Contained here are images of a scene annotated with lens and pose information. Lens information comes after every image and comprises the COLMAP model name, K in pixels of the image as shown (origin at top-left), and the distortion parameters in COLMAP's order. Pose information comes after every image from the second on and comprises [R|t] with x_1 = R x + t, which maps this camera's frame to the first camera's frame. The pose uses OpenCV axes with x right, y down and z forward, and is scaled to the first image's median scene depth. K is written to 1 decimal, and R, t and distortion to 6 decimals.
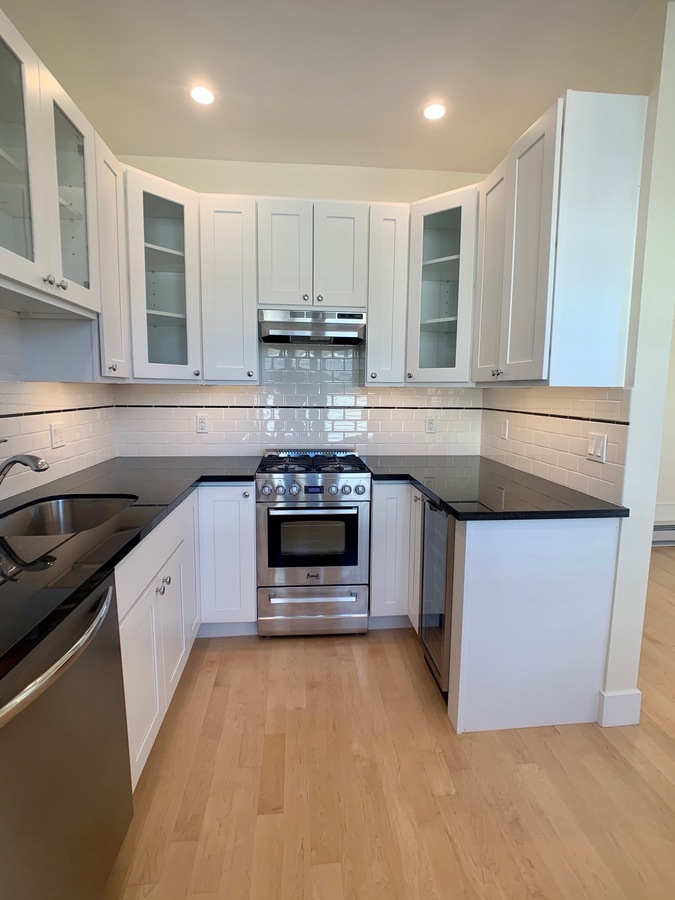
lens RADIAL K [[446.4, 0, 338.2], [0, 446.4, 444.8], [0, 0, 1]] dist [-0.007990, -0.000046]
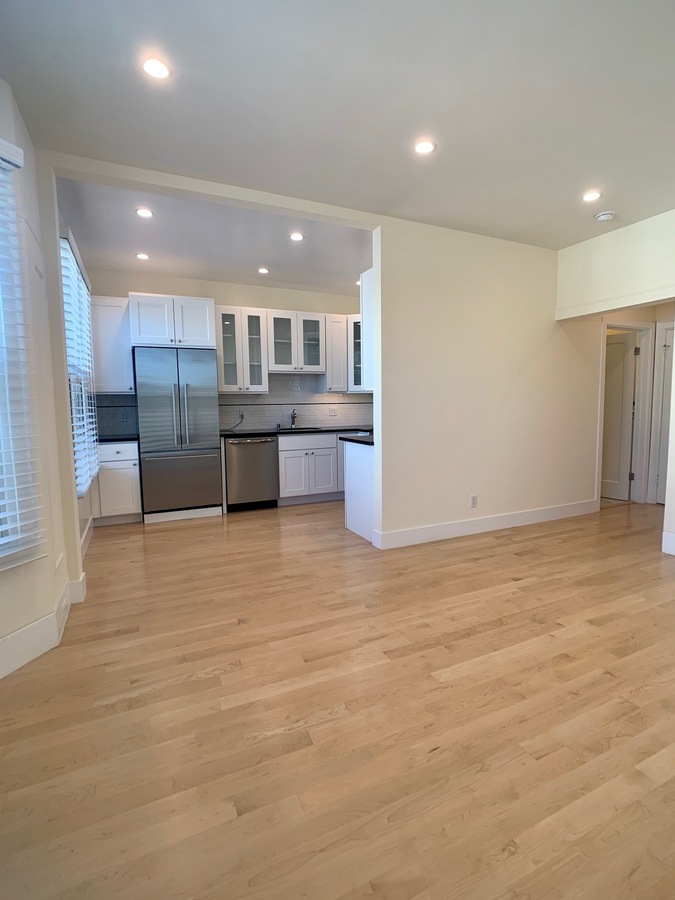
lens RADIAL K [[445.3, 0, 352.1], [0, 445.3, 446.8], [0, 0, 1]] dist [-0.019856, 0.012046]
pose [[0.354052, 0.077525, -0.932007, 2.022246], [-0.096376, 0.994277, 0.046093, 0.056437], [0.930247, 0.073504, 0.359498, 0.066477]]
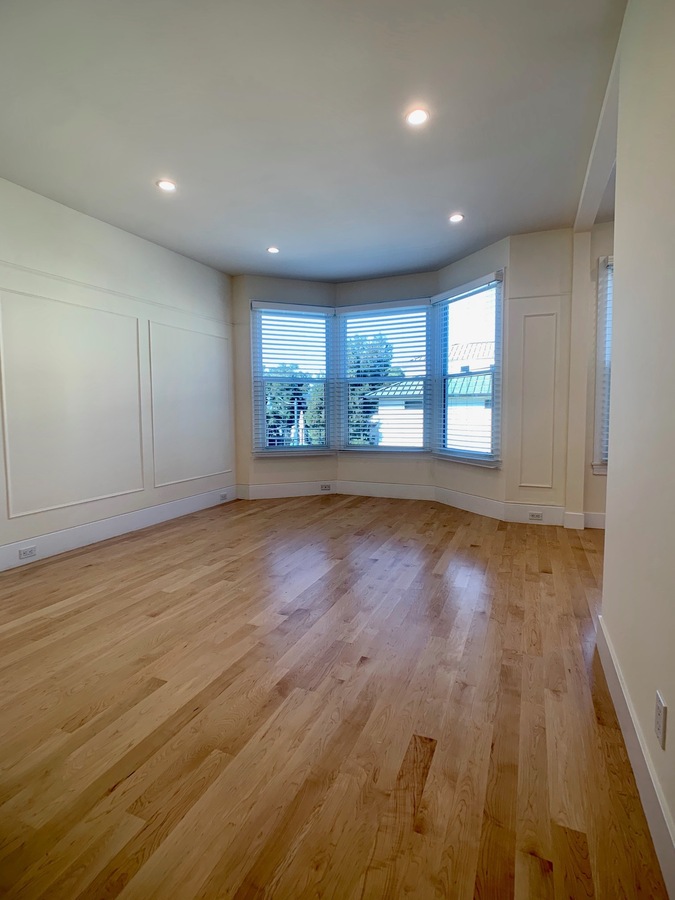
lens RADIAL K [[445.3, 0, 352.1], [0, 445.3, 446.8], [0, 0, 1]] dist [-0.019856, 0.012046]
pose [[-0.890948, -0.040757, 0.452273, 0.642945], [0.052180, 0.980179, 0.191121, -0.089170], [-0.451098, 0.193878, -0.871161, 1.699983]]
